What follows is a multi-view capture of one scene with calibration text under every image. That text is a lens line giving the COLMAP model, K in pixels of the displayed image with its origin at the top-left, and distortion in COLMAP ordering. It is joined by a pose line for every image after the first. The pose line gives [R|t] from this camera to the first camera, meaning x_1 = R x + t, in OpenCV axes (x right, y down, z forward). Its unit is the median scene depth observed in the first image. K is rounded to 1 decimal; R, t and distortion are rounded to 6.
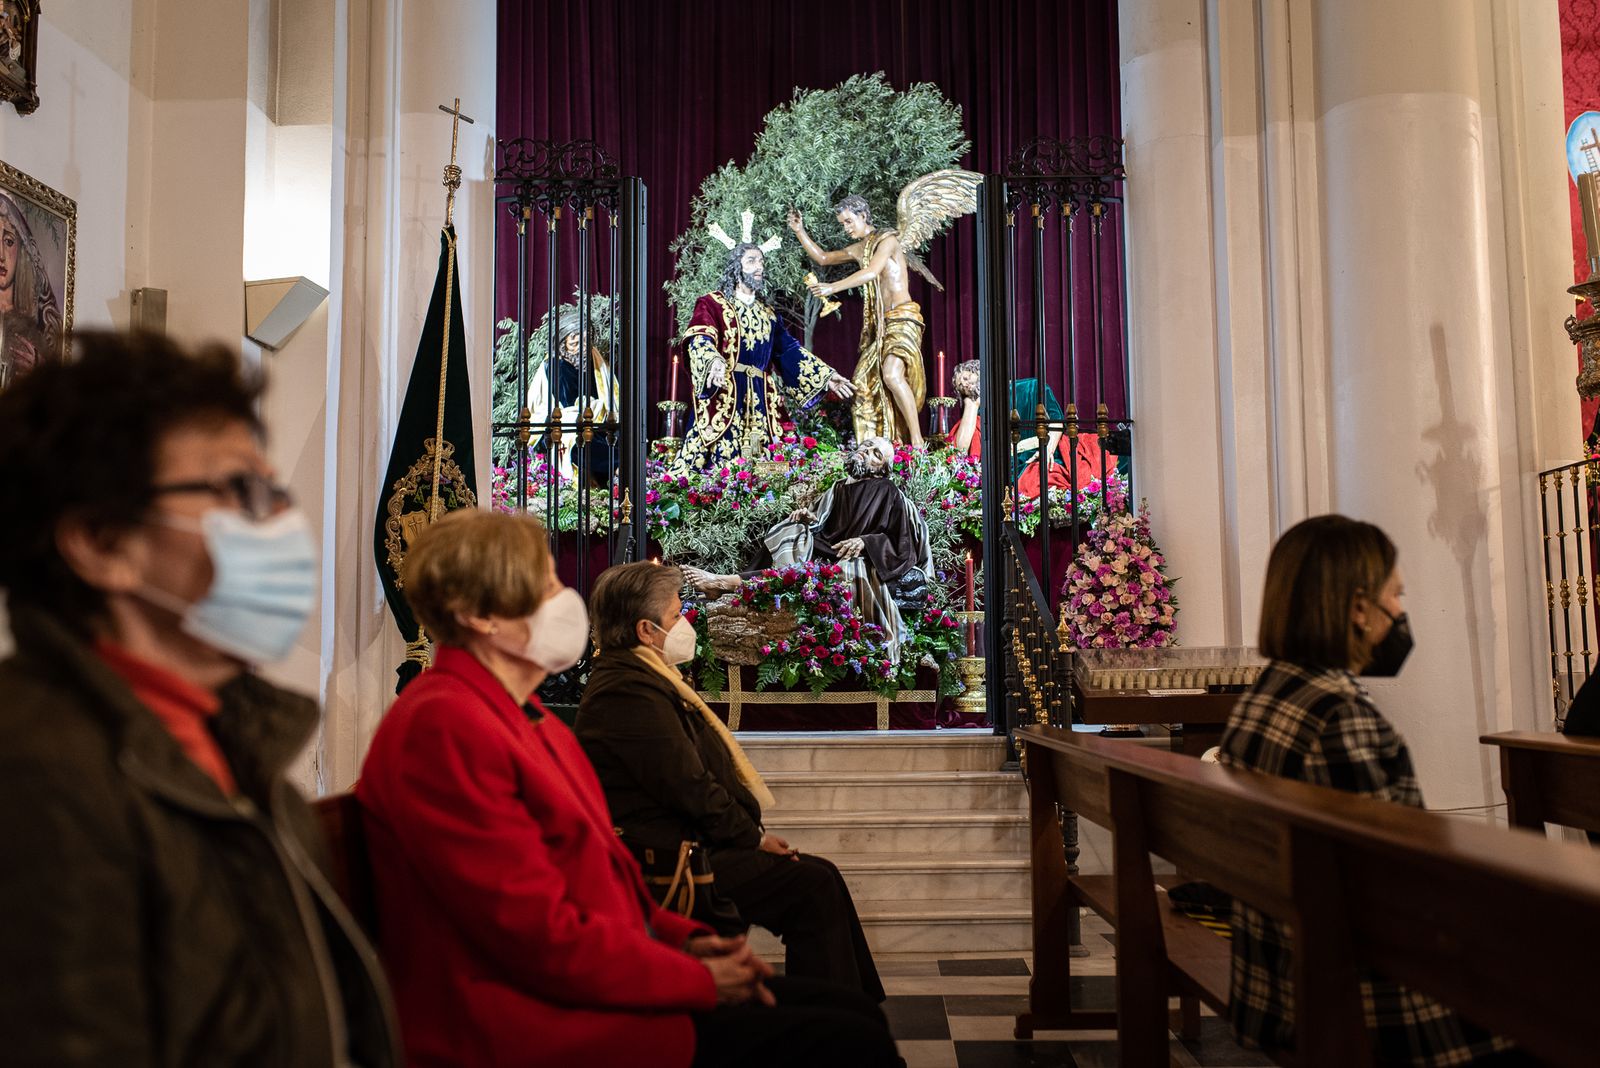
lens RADIAL K [[1530.5, 0, 800.0], [0, 1530.5, 534.0], [0, 0, 1]] dist [0.003531, -0.000825]
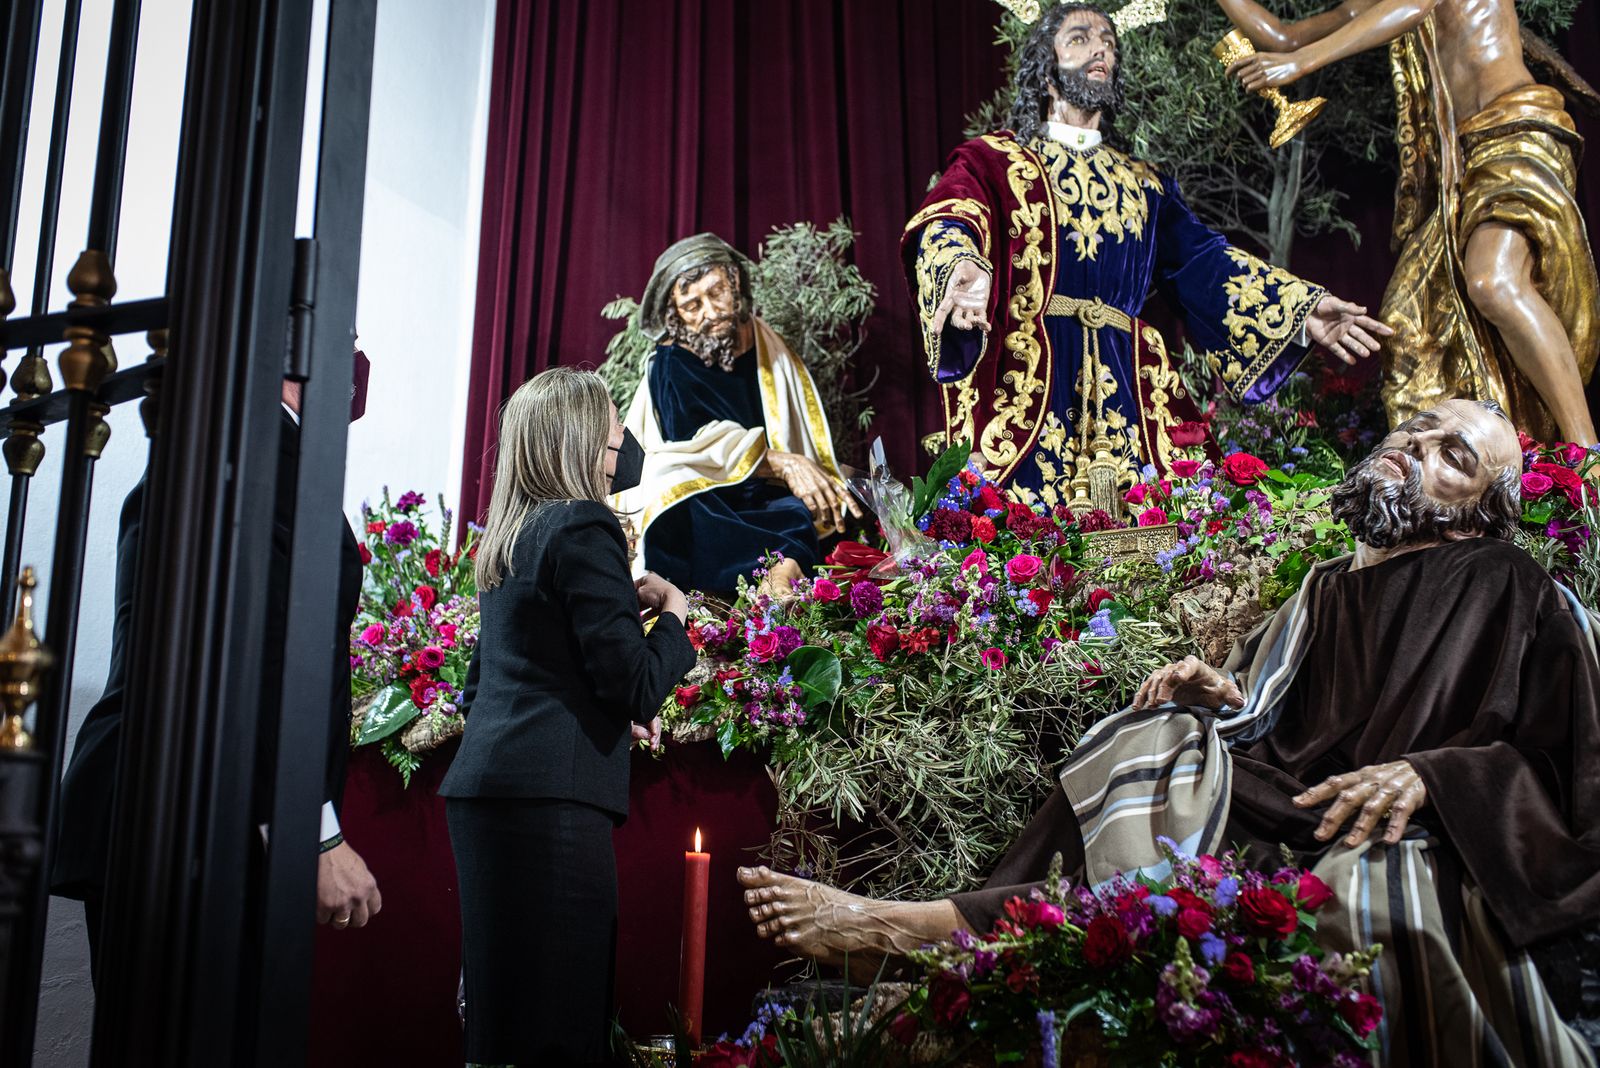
lens RADIAL K [[1530.5, 0, 800.0], [0, 1530.5, 534.0], [0, 0, 1]] dist [0.003531, -0.000825]
pose [[0.931214, -0.065652, -0.358512, 0.034060], [0.023541, 0.992423, -0.120591, -0.006241], [0.363712, 0.103856, 0.925704, 0.623429]]
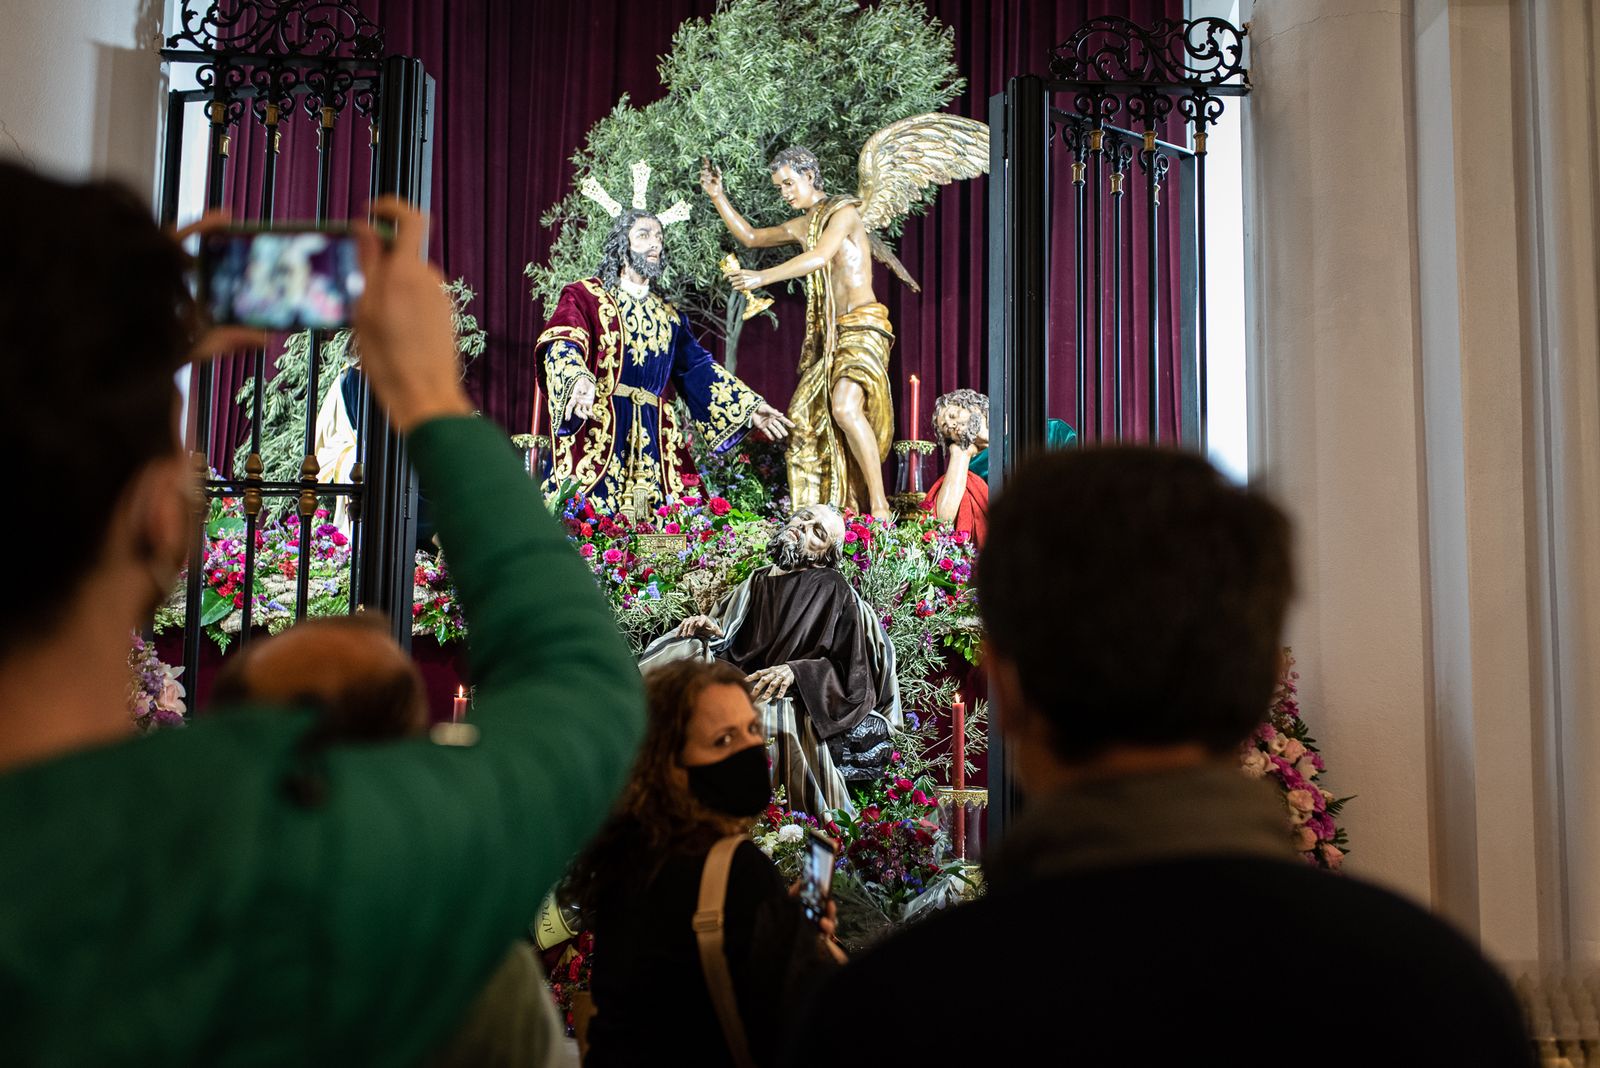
lens RADIAL K [[1509.7, 0, 800.0], [0, 1509.7, 534.0], [0, 0, 1]] dist [0.012259, 0.005172]
pose [[0.999117, 0.027085, 0.032130, 0.019760], [-0.026716, 0.999573, -0.011854, -0.038946], [-0.032437, 0.010985, 0.999413, 0.326412]]
